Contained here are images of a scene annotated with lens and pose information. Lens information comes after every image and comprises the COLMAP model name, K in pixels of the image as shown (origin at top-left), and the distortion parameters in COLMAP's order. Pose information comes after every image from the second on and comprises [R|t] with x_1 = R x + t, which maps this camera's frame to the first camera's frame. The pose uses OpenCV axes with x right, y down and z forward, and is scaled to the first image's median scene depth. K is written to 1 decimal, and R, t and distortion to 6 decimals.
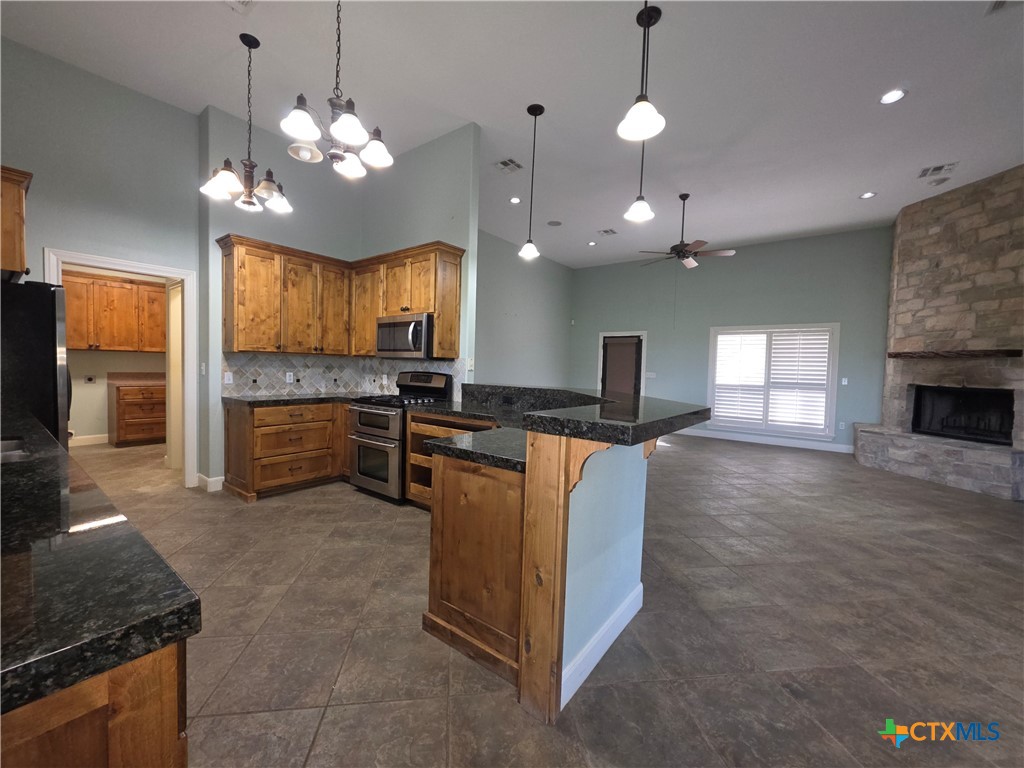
lens RADIAL K [[408.5, 0, 514.7], [0, 408.5, 381.8], [0, 0, 1]] dist [-0.002838, 0.000463]
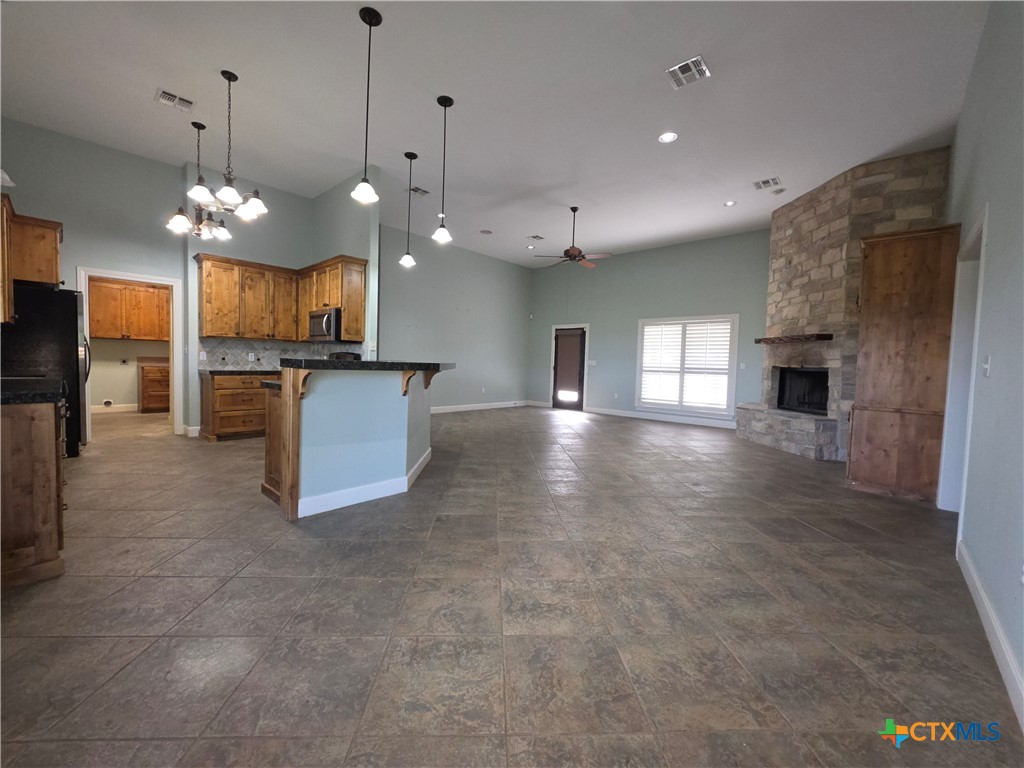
lens RADIAL K [[408.5, 0, 514.0], [0, 408.5, 381.4], [0, 0, 1]] dist [-0.002838, 0.000463]
pose [[0.996184, 0.005821, -0.087085, 0.460166], [-0.005339, 0.999969, 0.005759, 0.061852], [0.087115, -0.005272, 0.996184, -0.283186]]
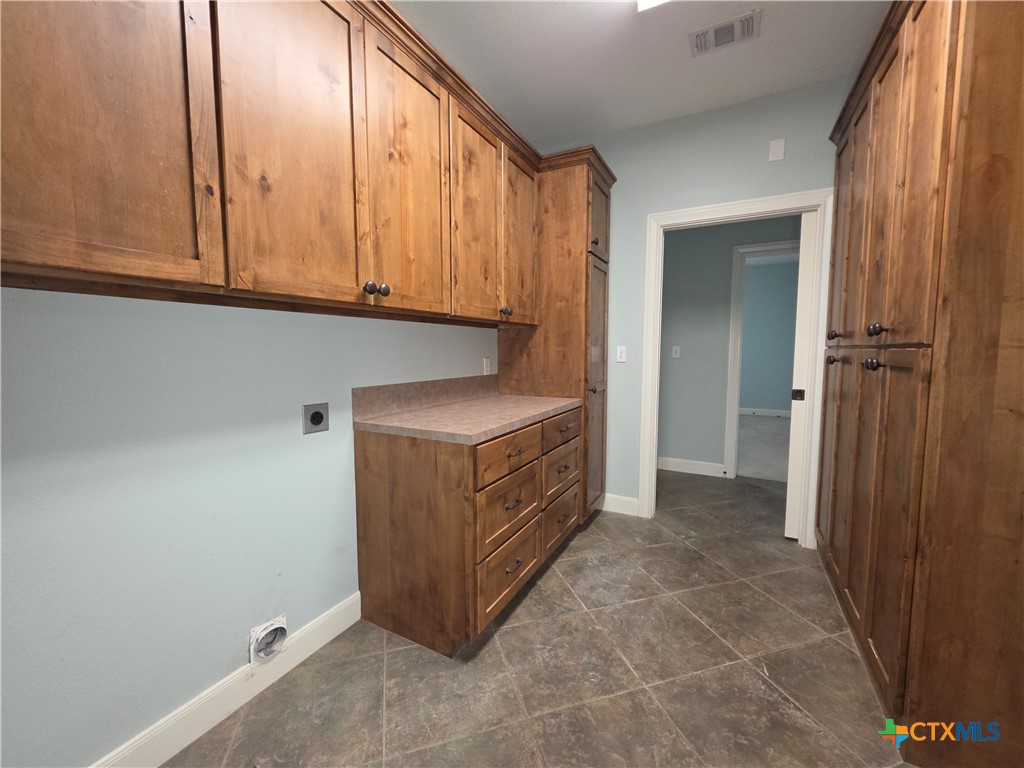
lens RADIAL K [[408.5, 0, 511.2], [0, 408.5, 381.6], [0, 0, 1]] dist [-0.002838, 0.000463]
pose [[0.988491, -0.036149, 0.146897, -1.349942], [0.029860, 0.998550, 0.044795, -0.055571], [-0.148303, -0.039893, 0.988137, 1.003723]]
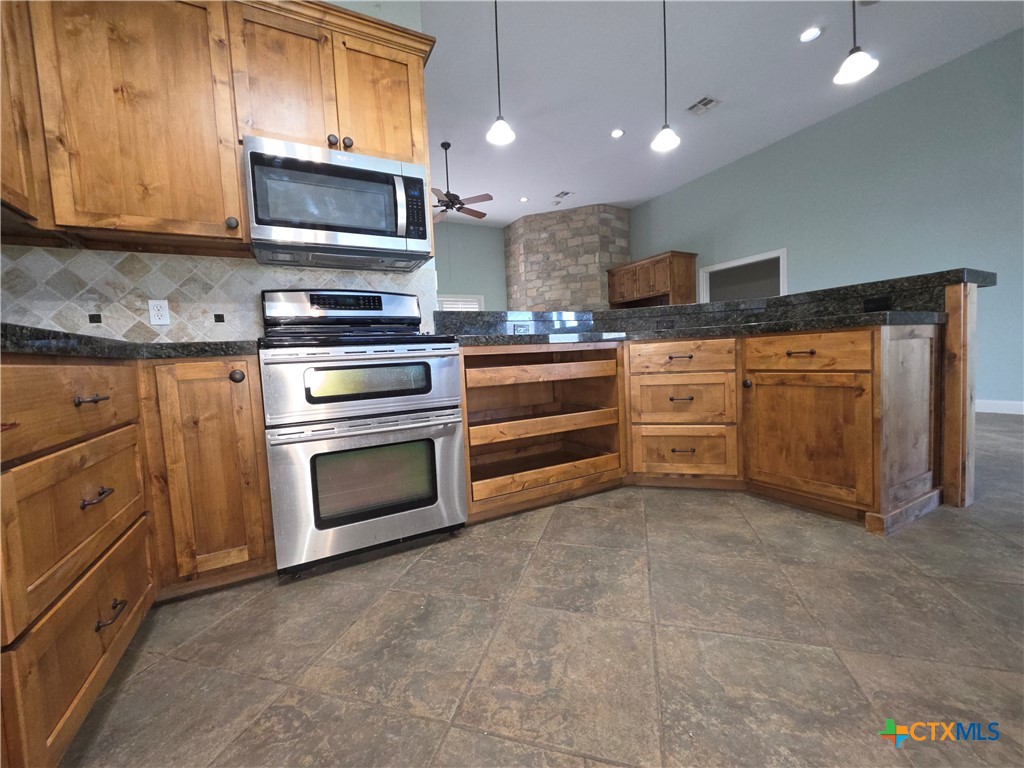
lens RADIAL K [[408.5, 0, 508.1], [0, 408.5, 380.6], [0, 0, 1]] dist [-0.002838, 0.000463]
pose [[0.419788, -0.102133, 0.901857, -0.615943], [0.095266, 0.993118, 0.068124, 0.072324], [-0.902609, 0.057319, 0.426629, 0.634545]]
